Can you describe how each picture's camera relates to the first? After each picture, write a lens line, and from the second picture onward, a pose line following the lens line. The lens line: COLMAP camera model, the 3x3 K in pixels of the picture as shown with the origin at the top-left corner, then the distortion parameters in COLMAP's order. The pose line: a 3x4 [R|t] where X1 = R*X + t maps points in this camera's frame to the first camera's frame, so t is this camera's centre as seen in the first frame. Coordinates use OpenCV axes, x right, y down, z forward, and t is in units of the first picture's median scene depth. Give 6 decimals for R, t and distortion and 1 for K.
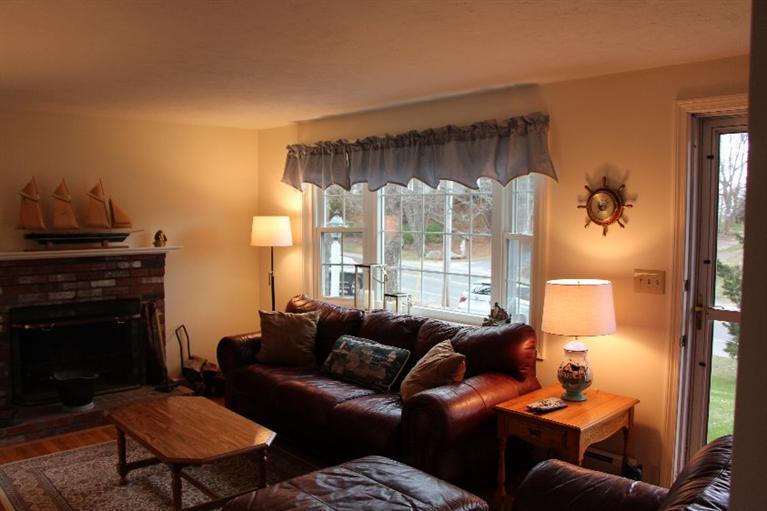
lens RADIAL K [[641.1, 0, 384.6], [0, 641.1, 254.6], [0, 0, 1]] dist [-0.174587, 0.139483]
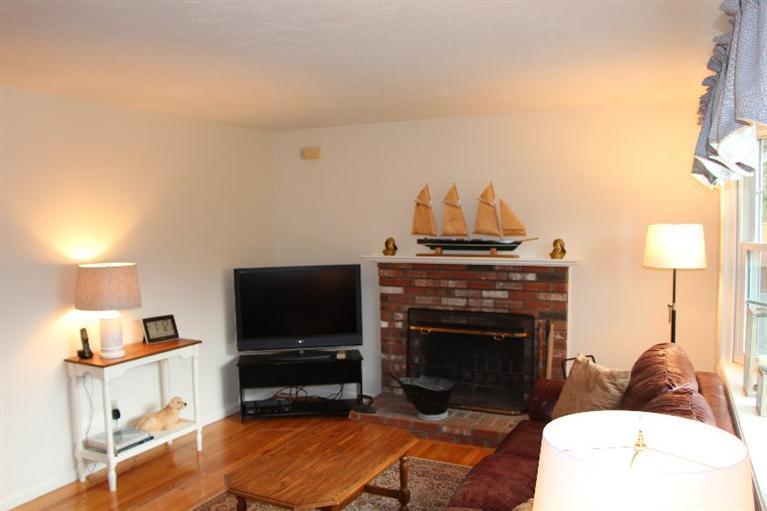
lens RADIAL K [[641.1, 0, 382.9], [0, 641.1, 258.3], [0, 0, 1]] dist [-0.174587, 0.139483]
pose [[0.366921, 0.049868, -0.928914, 0.374206], [-0.055840, 0.997942, 0.031518, -0.028669], [0.928575, 0.040306, 0.368951, 0.494864]]
